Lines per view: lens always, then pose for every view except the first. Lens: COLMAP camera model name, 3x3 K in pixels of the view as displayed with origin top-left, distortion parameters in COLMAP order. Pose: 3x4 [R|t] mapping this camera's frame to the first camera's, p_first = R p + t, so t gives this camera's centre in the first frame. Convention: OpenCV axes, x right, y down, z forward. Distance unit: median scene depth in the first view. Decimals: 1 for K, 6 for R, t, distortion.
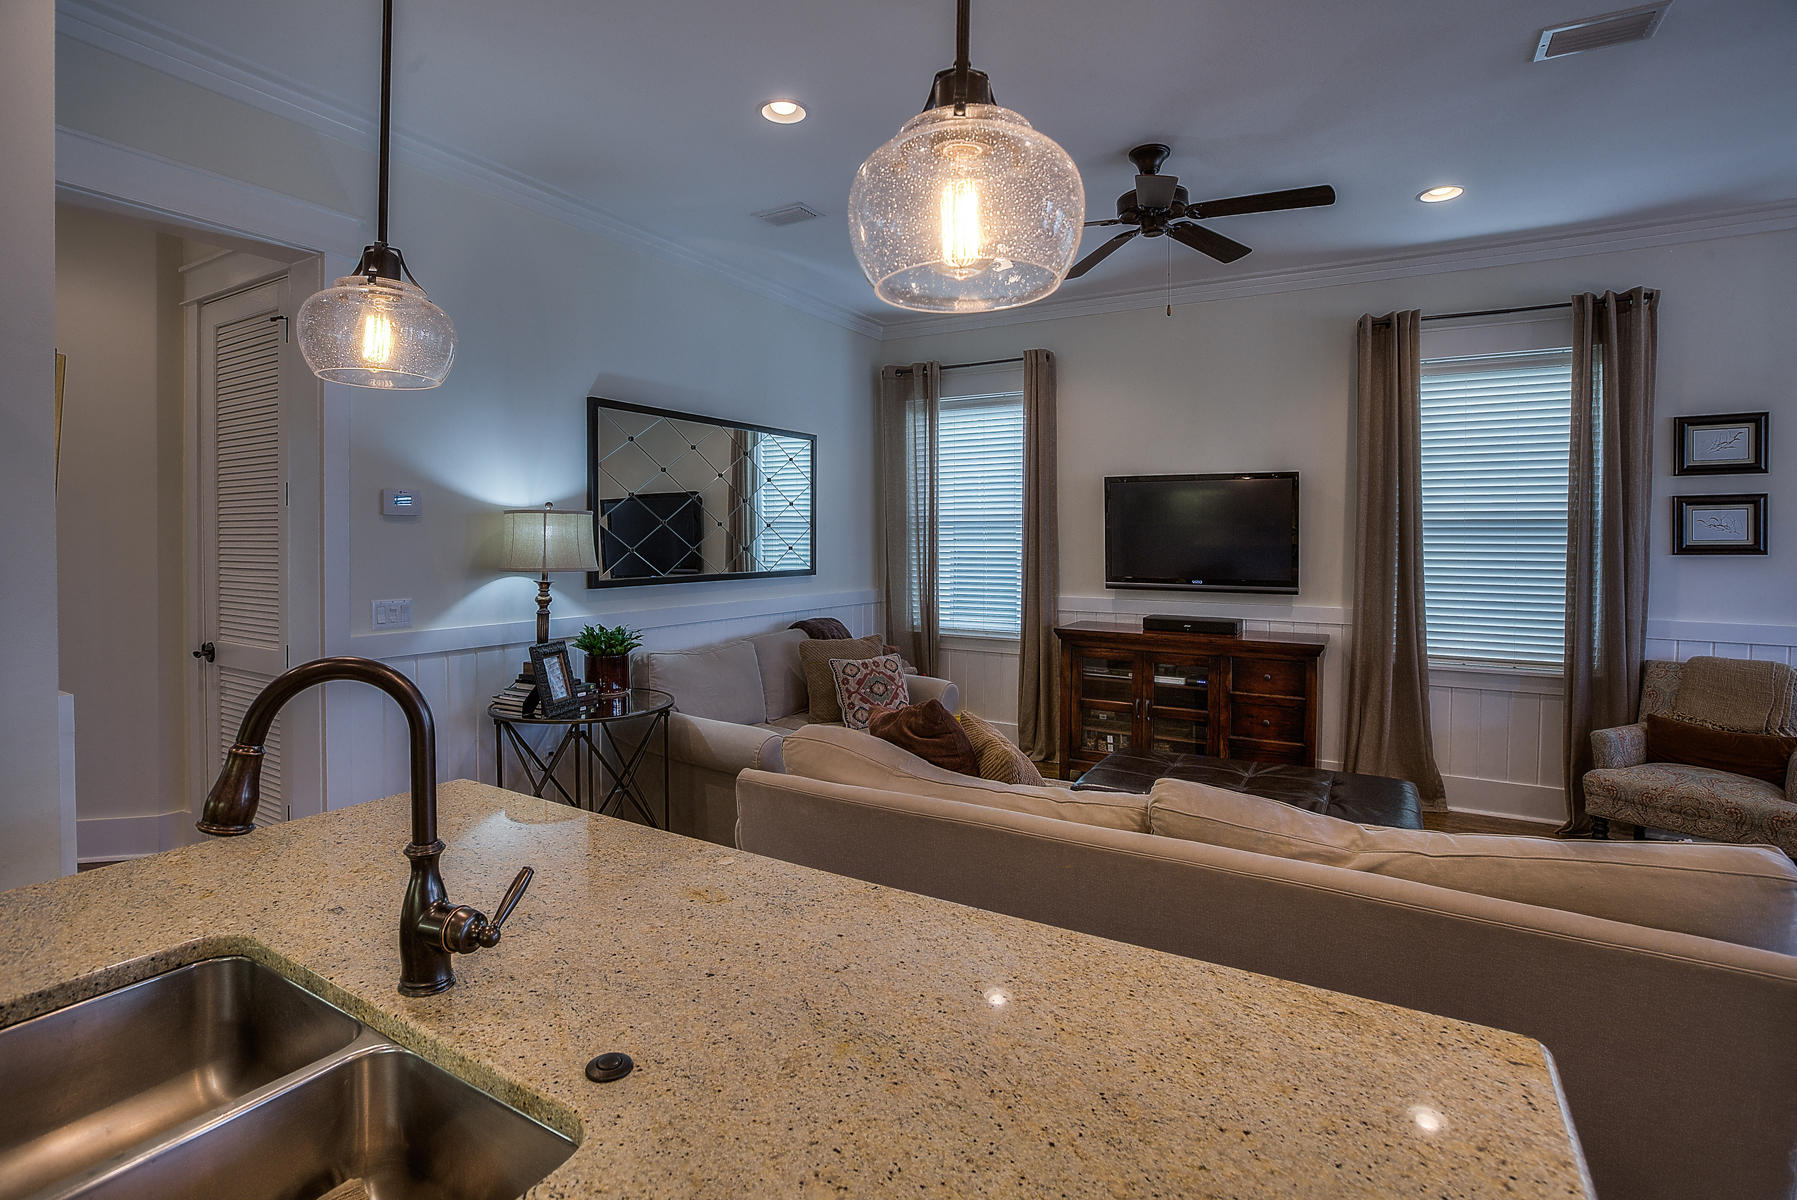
lens RADIAL K [[866.0, 0, 819.9], [0, 866.0, 548.8], [0, 0, 1]] dist [-0.018611, -0.000284]
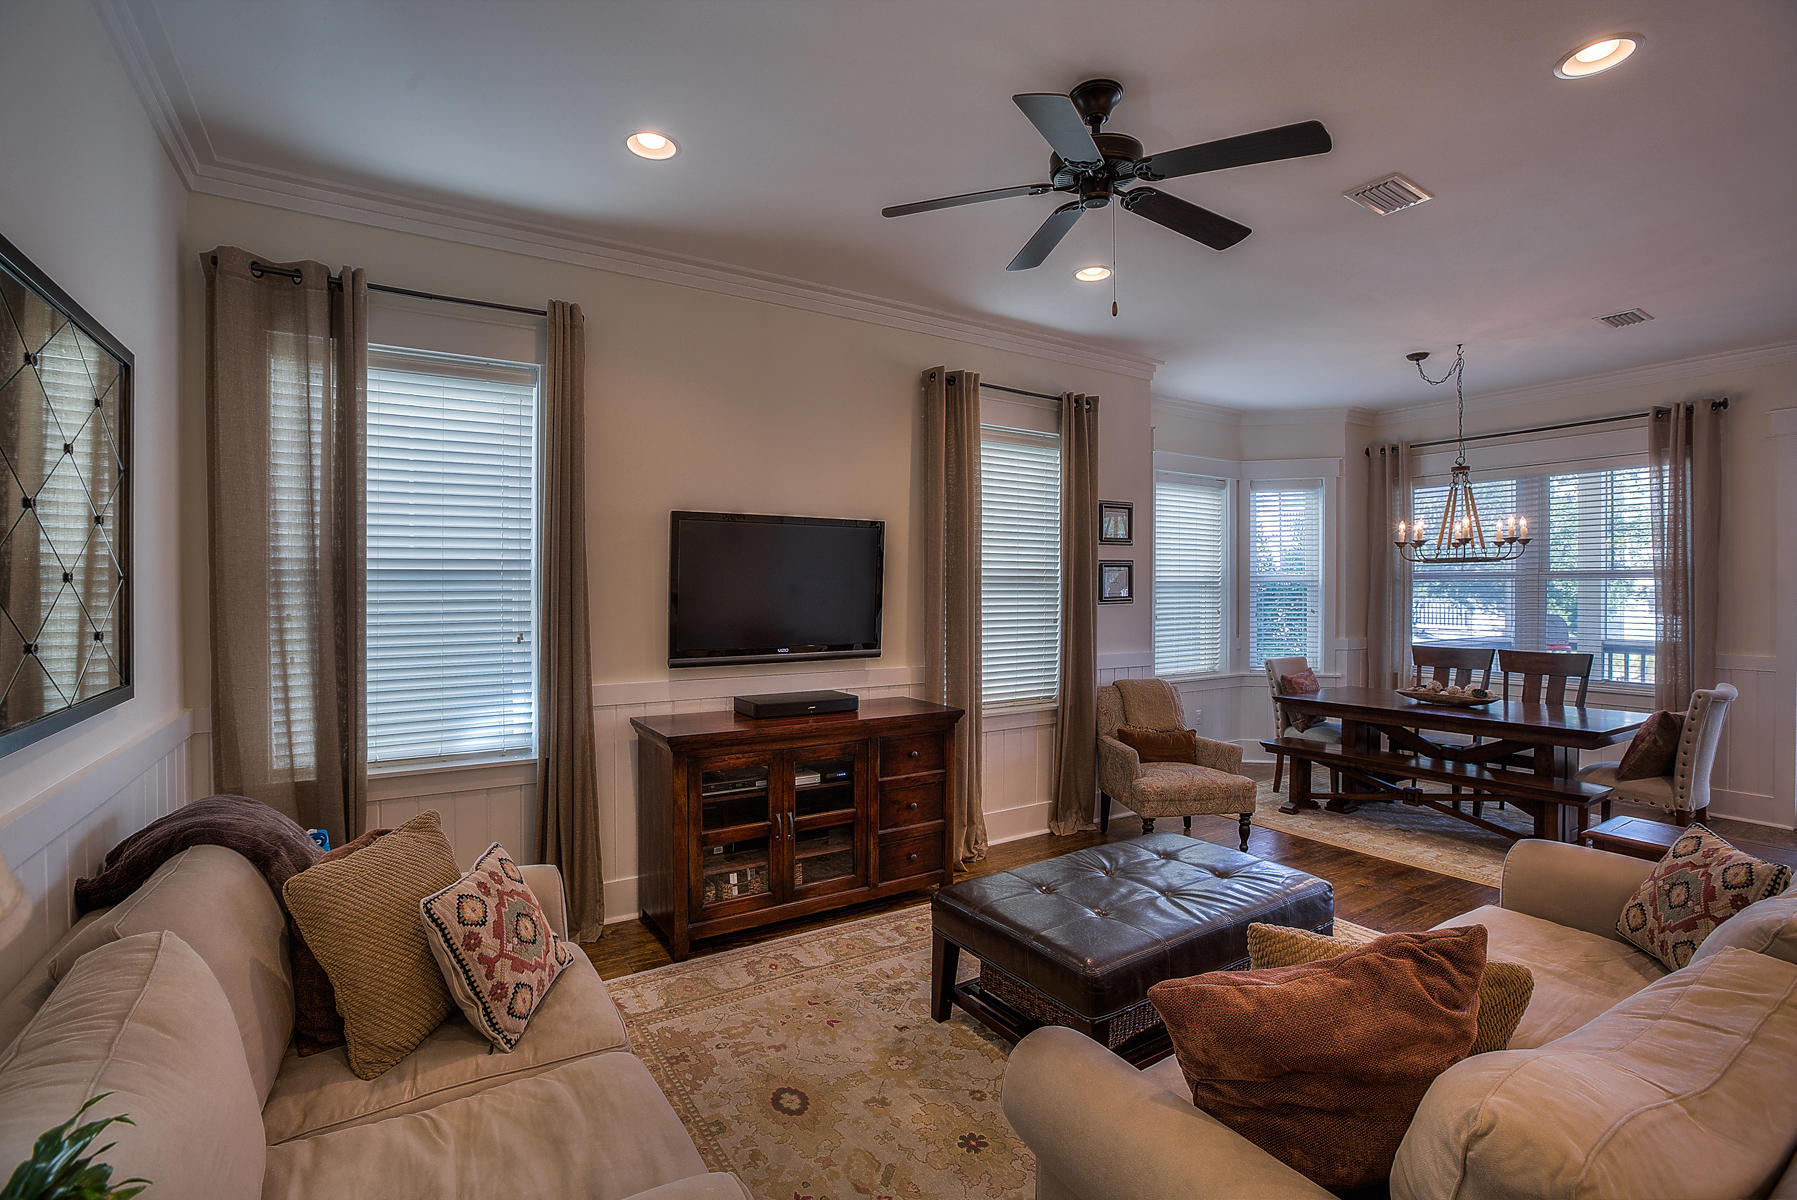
lens RADIAL K [[852.0, 0, 888.1], [0, 852.0, 588.2], [0, 0, 1]] dist [-0.019666, 0.000804]
pose [[0.405290, -0.006144, 0.914167, -0.289544], [0.013677, 0.999906, 0.000656, -0.021758], [-0.914086, 0.012238, 0.405336, 0.679689]]
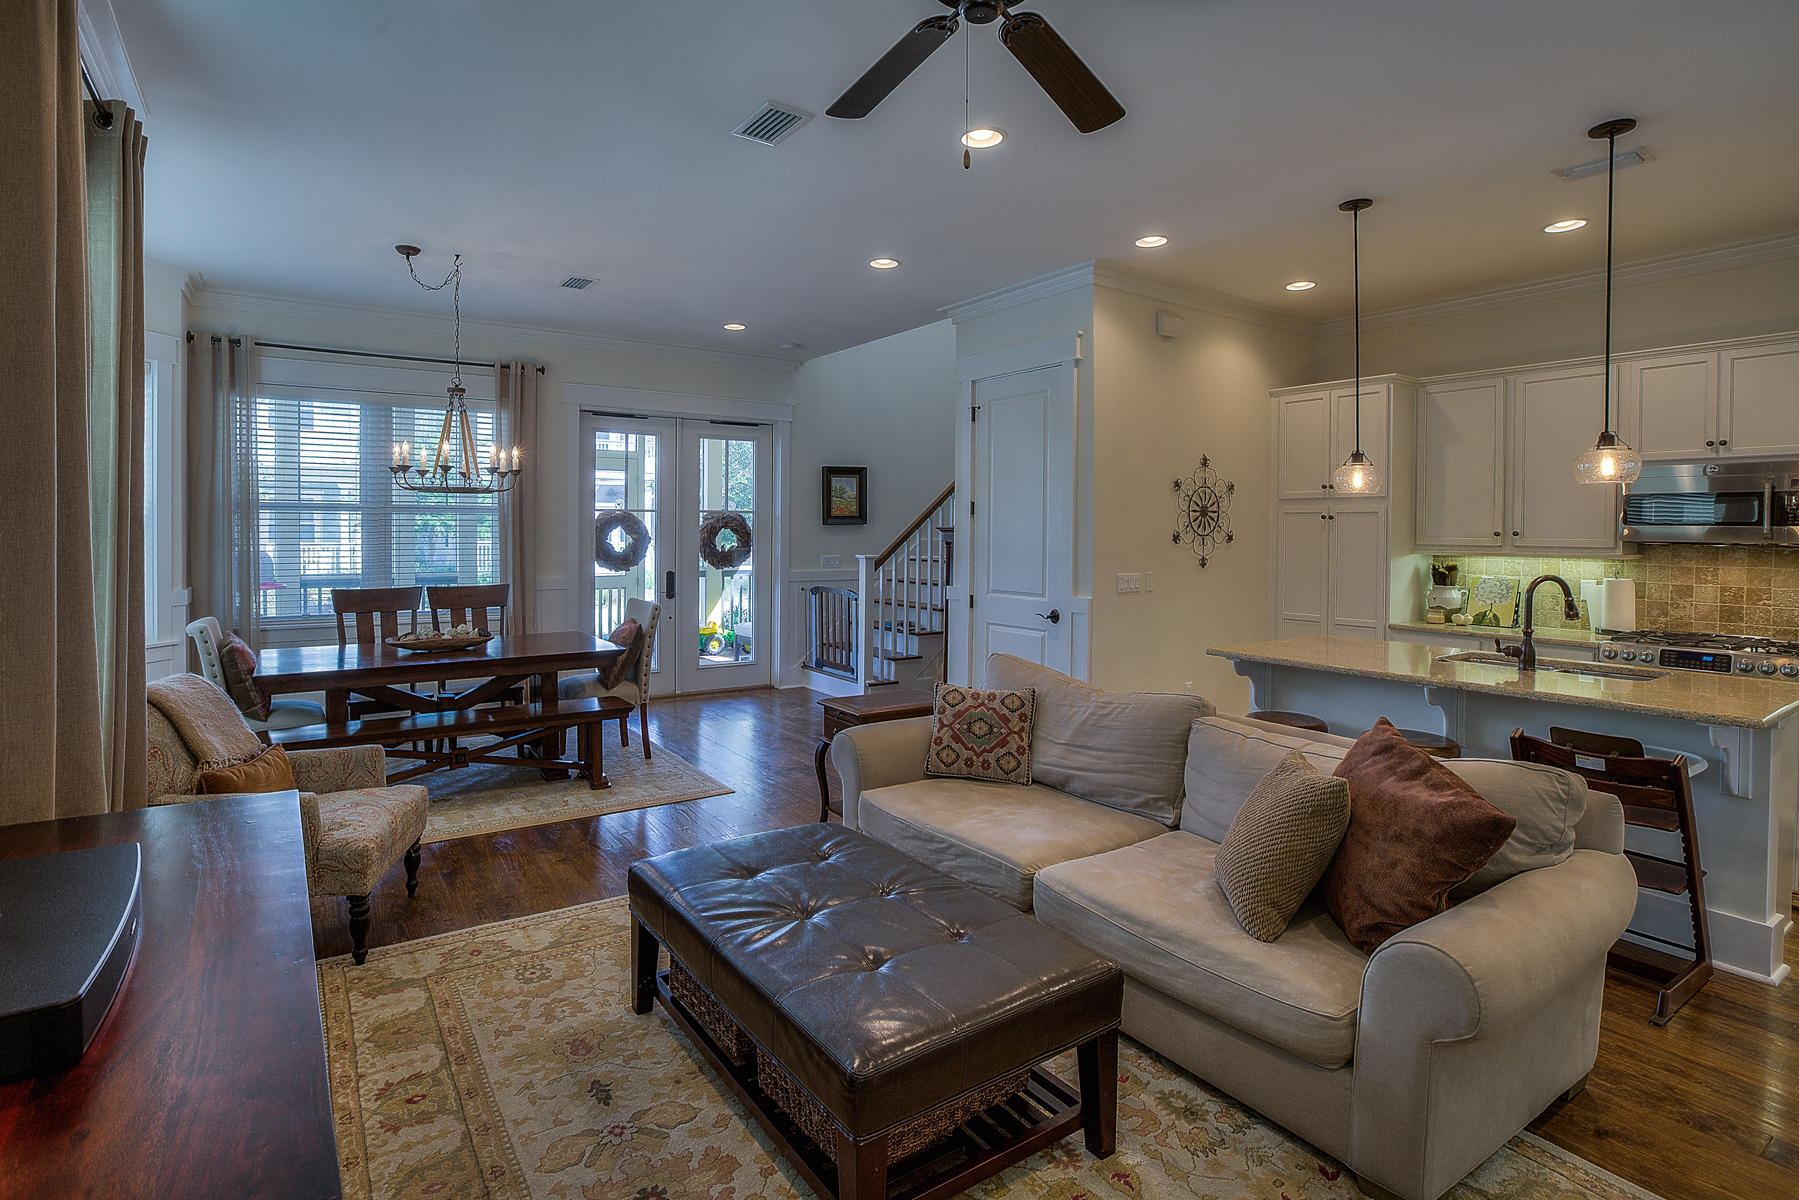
lens RADIAL K [[900.0, 0, 815.3], [0, 900.0, 532.6], [0, 0, 1]] dist [-0.002808, -0.000165]
pose [[-0.913432, -0.011159, 0.406838, 0.197249], [-0.003169, 0.999789, 0.020307, -0.020197], [-0.406979, 0.017259, -0.913275, 1.265655]]
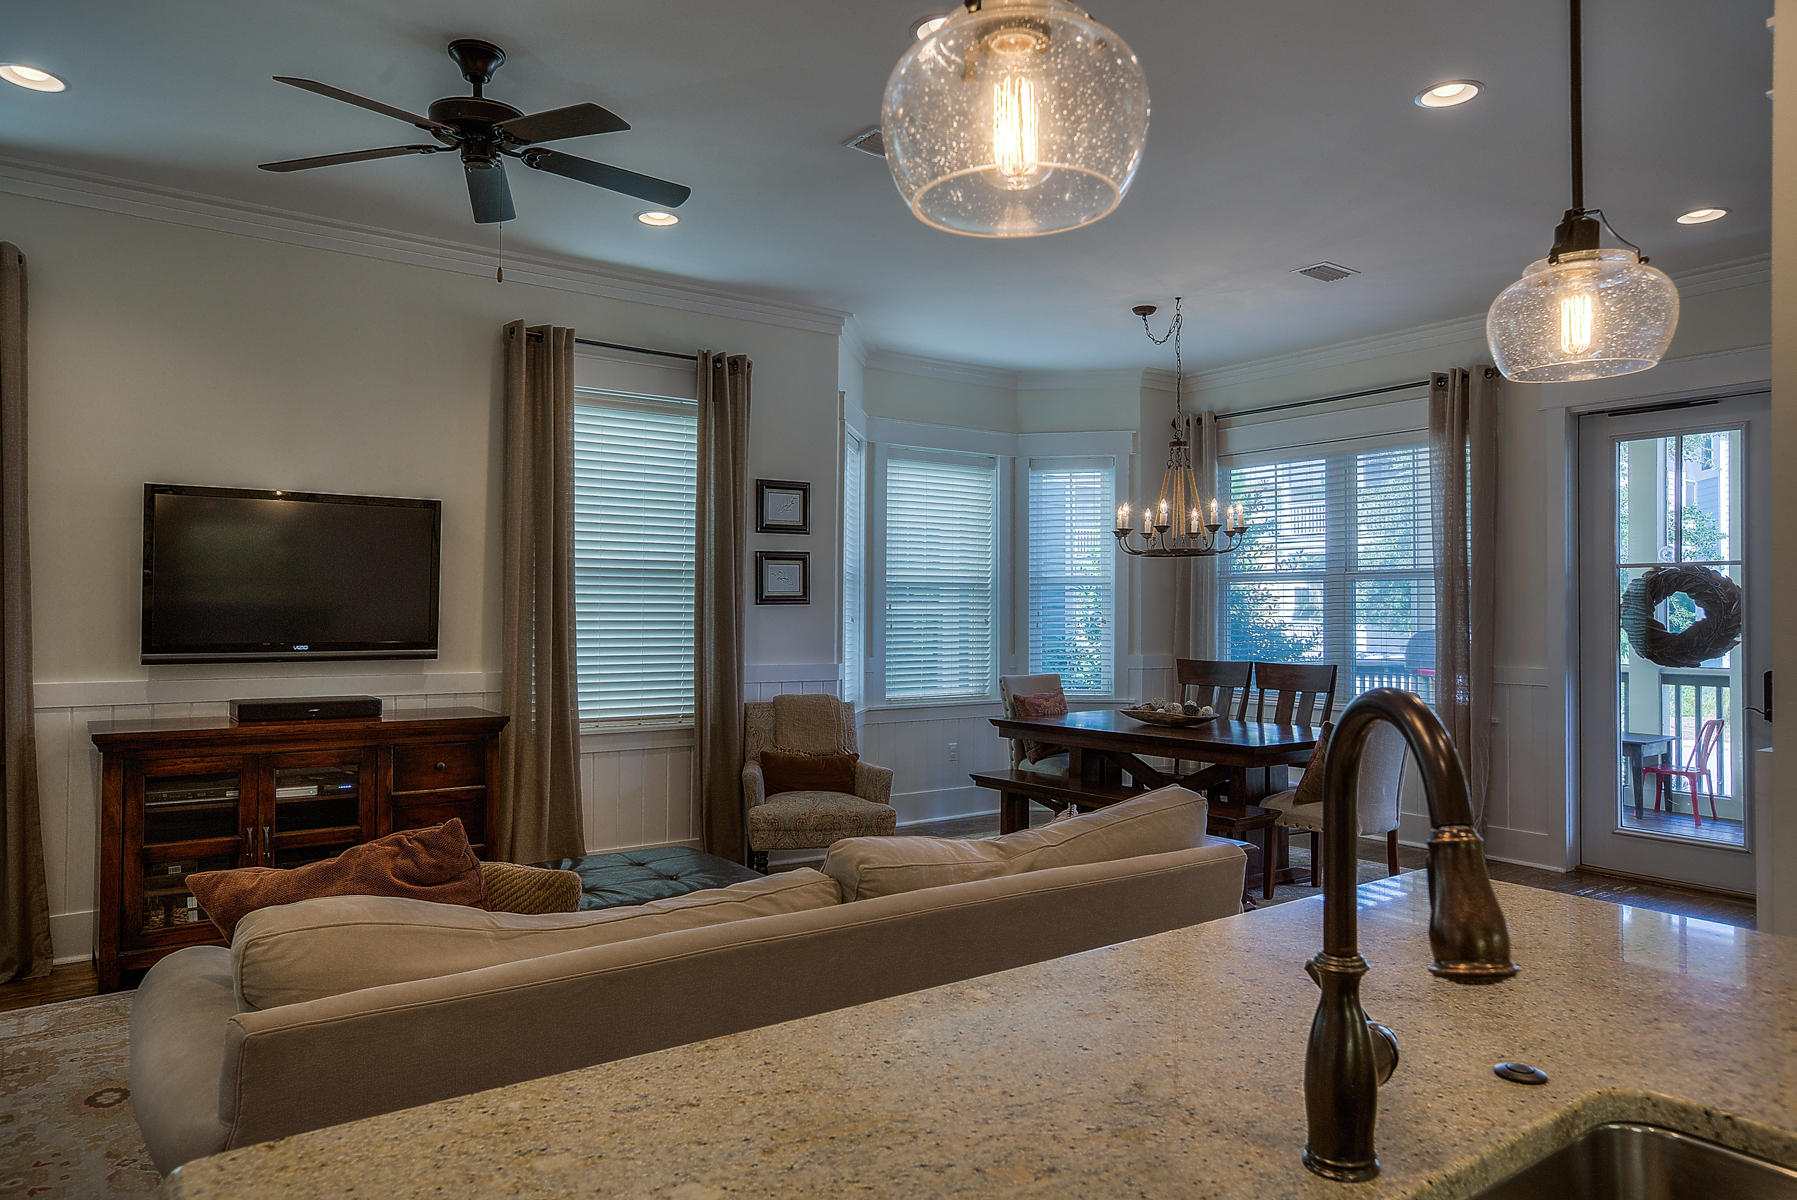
lens RADIAL K [[1227.1, 0, 899.2], [0, 1227.1, 587.0], [0, 0, 1]] dist [-0.010899, 0.031671]
pose [[0.373587, 0.015807, 0.927460, -0.344778], [0.007446, 0.999771, -0.020039, 0.015083], [-0.927565, 0.014392, 0.373384, 0.215393]]
